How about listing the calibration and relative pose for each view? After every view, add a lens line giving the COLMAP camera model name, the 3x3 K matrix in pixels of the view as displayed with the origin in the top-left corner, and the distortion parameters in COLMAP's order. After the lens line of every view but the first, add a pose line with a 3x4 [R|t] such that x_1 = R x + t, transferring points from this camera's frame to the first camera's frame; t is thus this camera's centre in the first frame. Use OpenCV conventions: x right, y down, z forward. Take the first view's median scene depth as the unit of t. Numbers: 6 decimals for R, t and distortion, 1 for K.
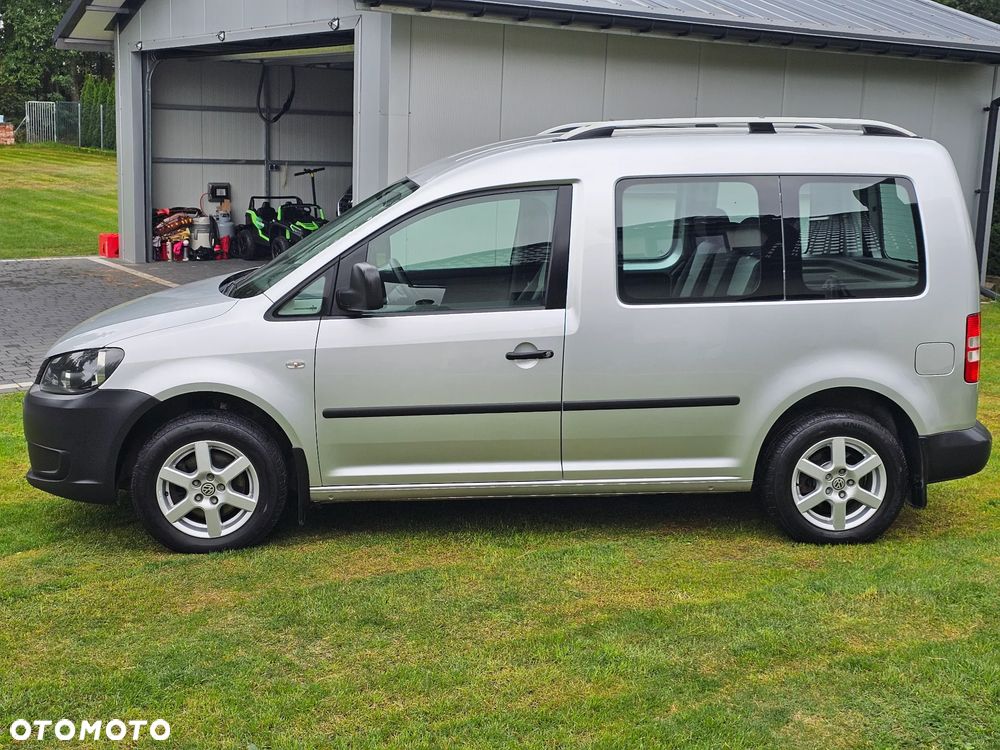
lens RADIAL K [[1465.3, 0, 500.0], [0, 1465.3, 375.0], [0, 0, 1]] dist [0.166912, 0.000965]
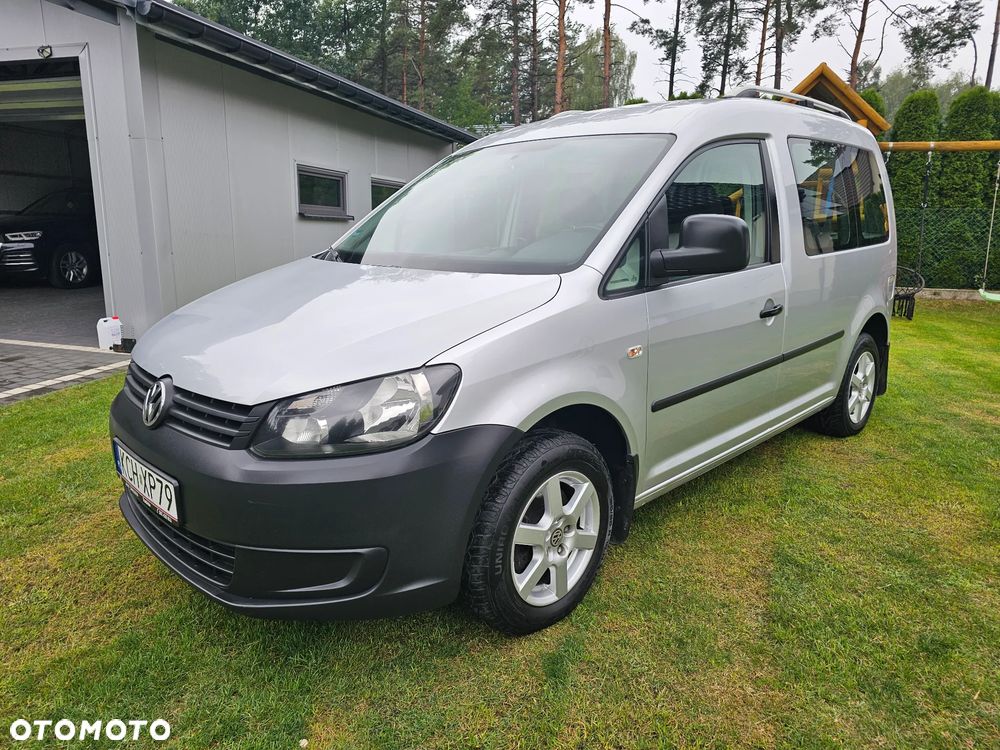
lens RADIAL K [[672.5, 0, 500.0], [0, 672.5, 375.0], [0, 0, 1]] dist [0.058520, -0.002064]
pose [[0.743006, -0.154694, 0.651161, -0.426676], [0.117376, 0.987961, 0.100774, -0.039409], [-0.658911, 0.001555, 0.752219, 0.771101]]
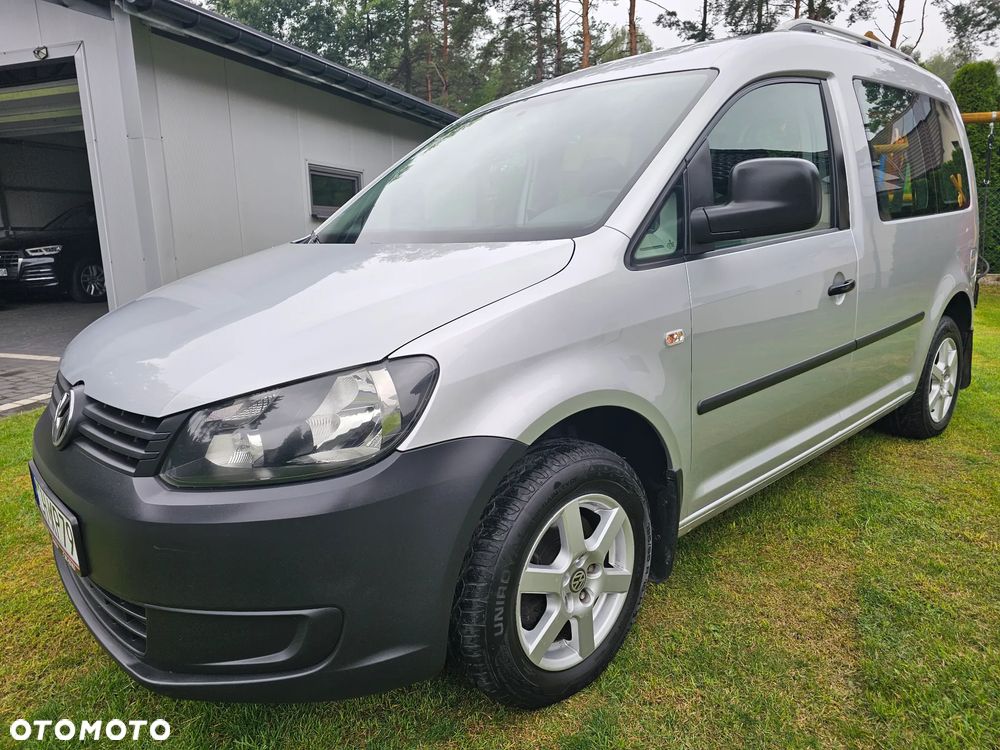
lens RADIAL K [[677.6, 0, 496.6], [0, 677.6, 376.1], [0, 0, 1]] dist [0.037548, -0.000433]
pose [[0.772775, -0.168983, 0.611771, -0.369133], [0.146885, 0.985353, 0.086632, -0.026431], [-0.617449, 0.022913, 0.786277, 0.818463]]
